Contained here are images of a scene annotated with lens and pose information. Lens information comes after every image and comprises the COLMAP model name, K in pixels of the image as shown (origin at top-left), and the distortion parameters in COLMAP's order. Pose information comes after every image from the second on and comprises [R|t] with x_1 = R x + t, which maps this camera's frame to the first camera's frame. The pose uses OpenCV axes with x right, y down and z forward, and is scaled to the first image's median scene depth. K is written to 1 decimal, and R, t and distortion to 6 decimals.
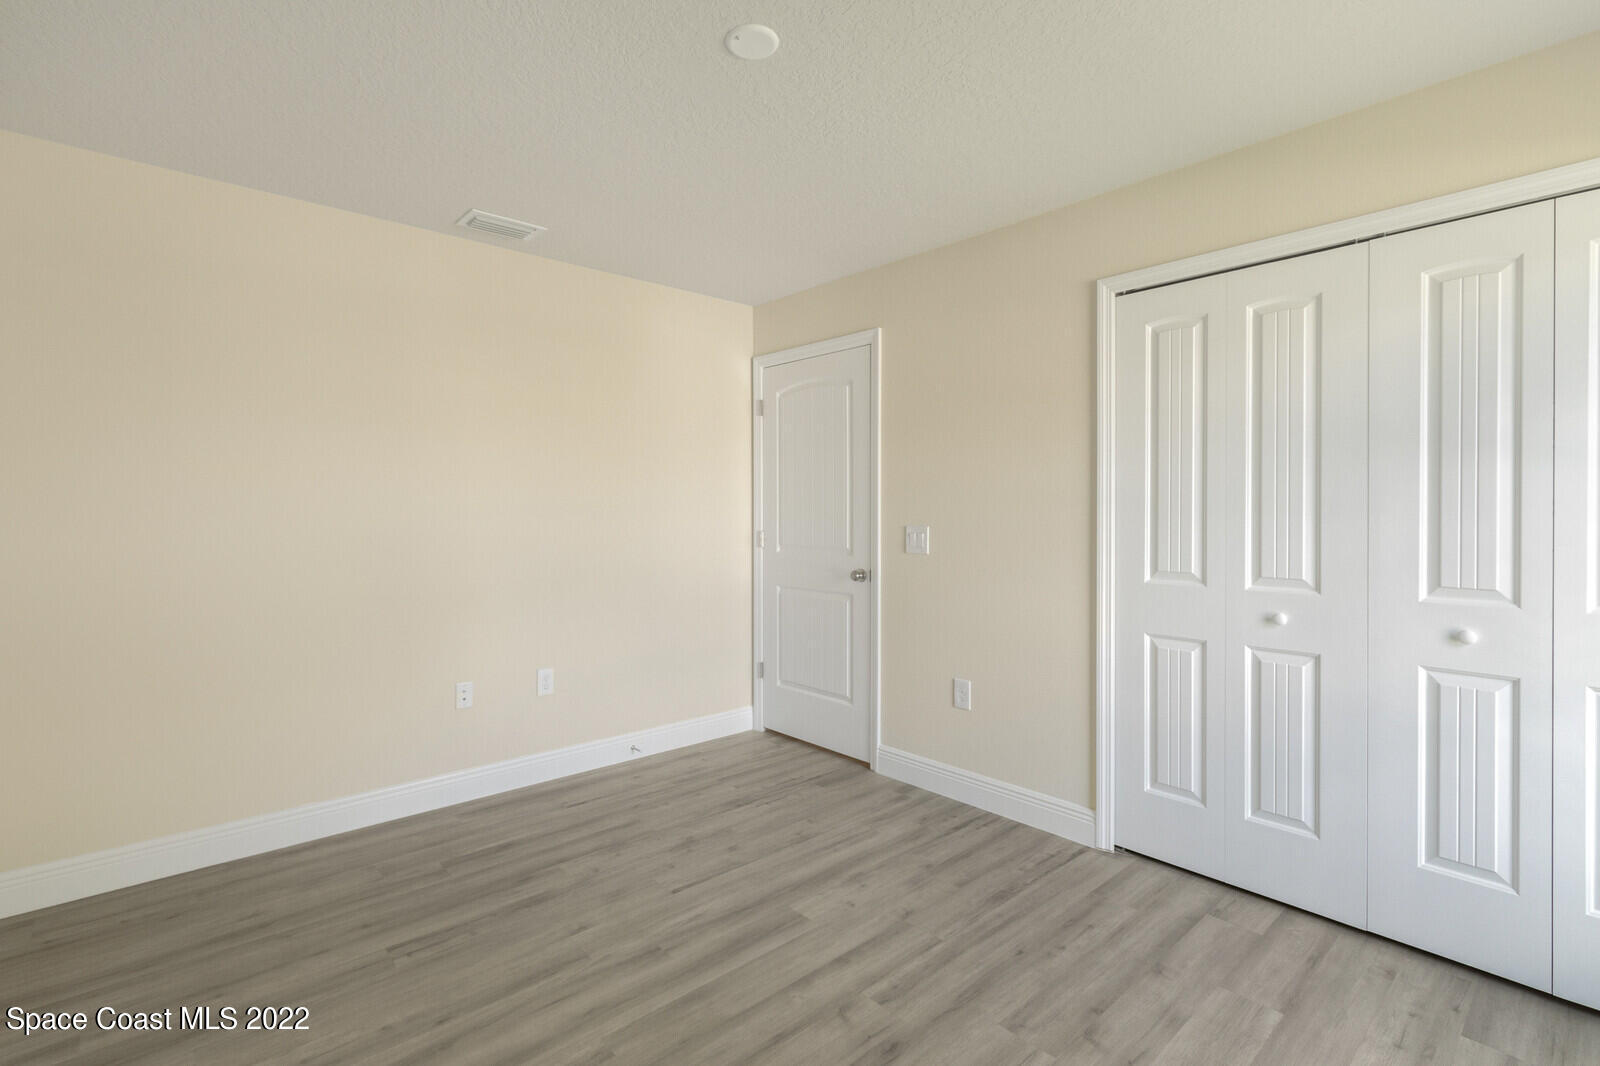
lens RADIAL K [[735.3, 0, 799.1], [0, 735.3, 525.2], [0, 0, 1]] dist [0.003669, -0.000622]
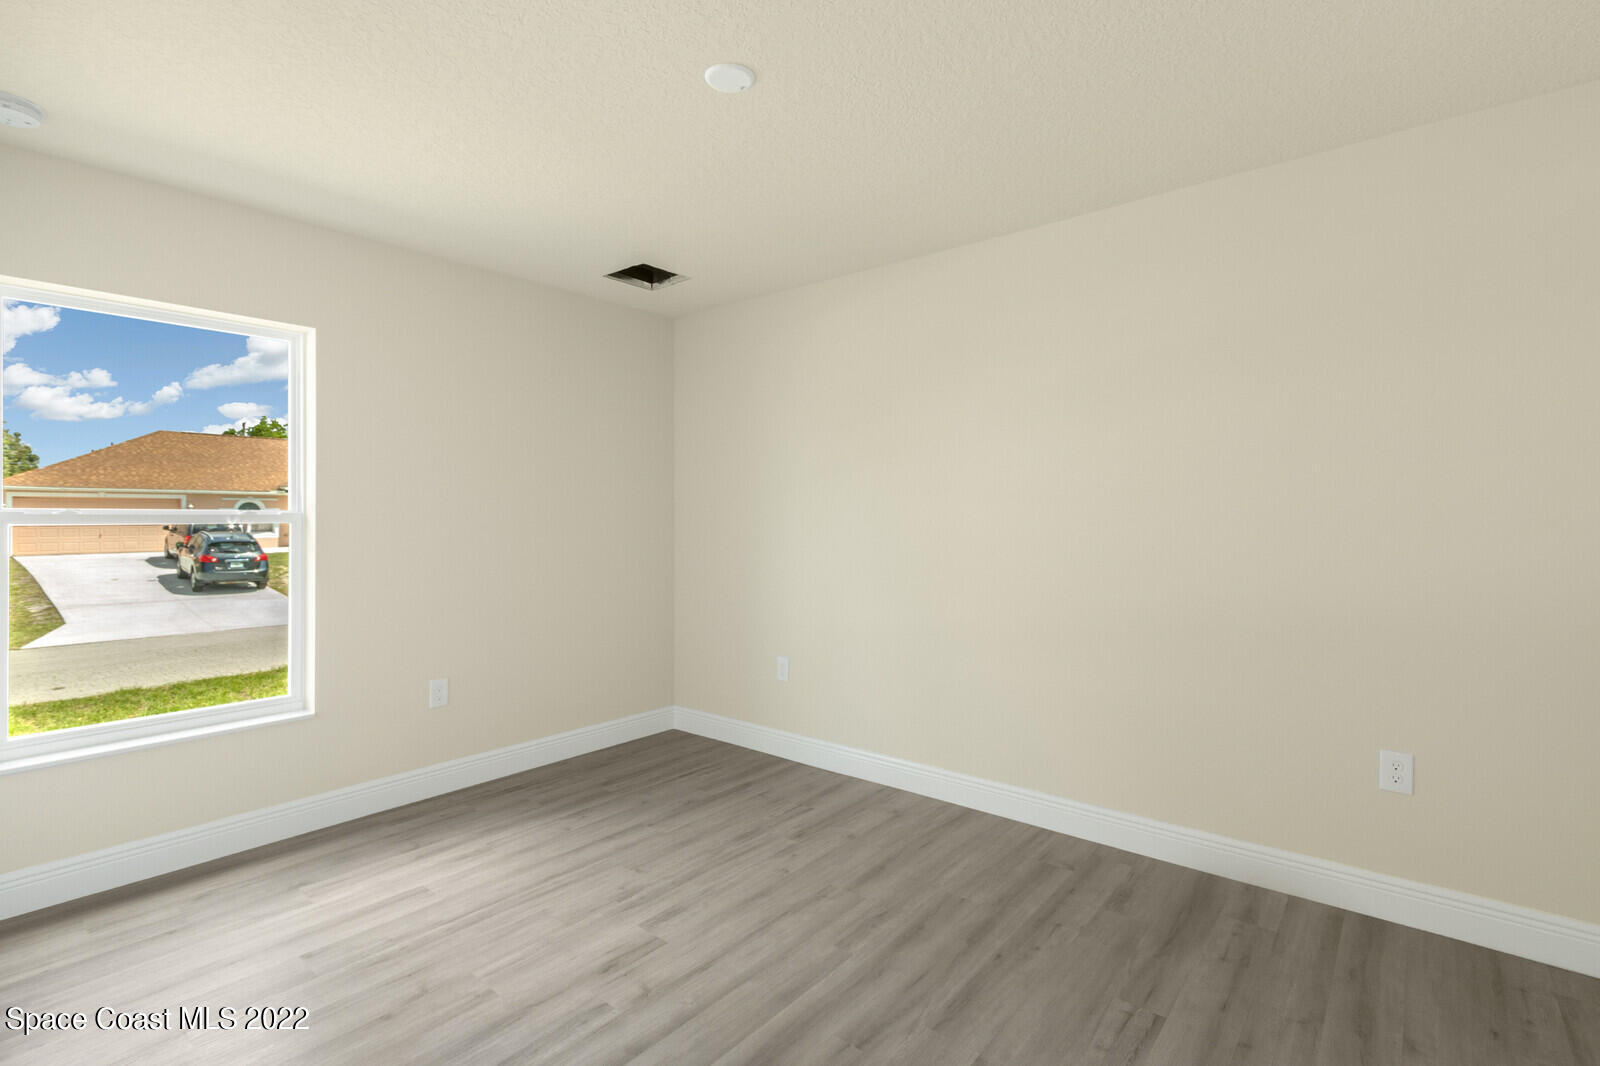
lens RADIAL K [[735.3, 0, 794.2], [0, 735.3, 527.1], [0, 0, 1]] dist [0.003669, -0.000622]
pose [[-0.990624, 0.003395, -0.136575, -0.010020], [0.000134, 0.999715, 0.023880, -0.028412], [0.136617, 0.023638, -0.990342, 1.982971]]
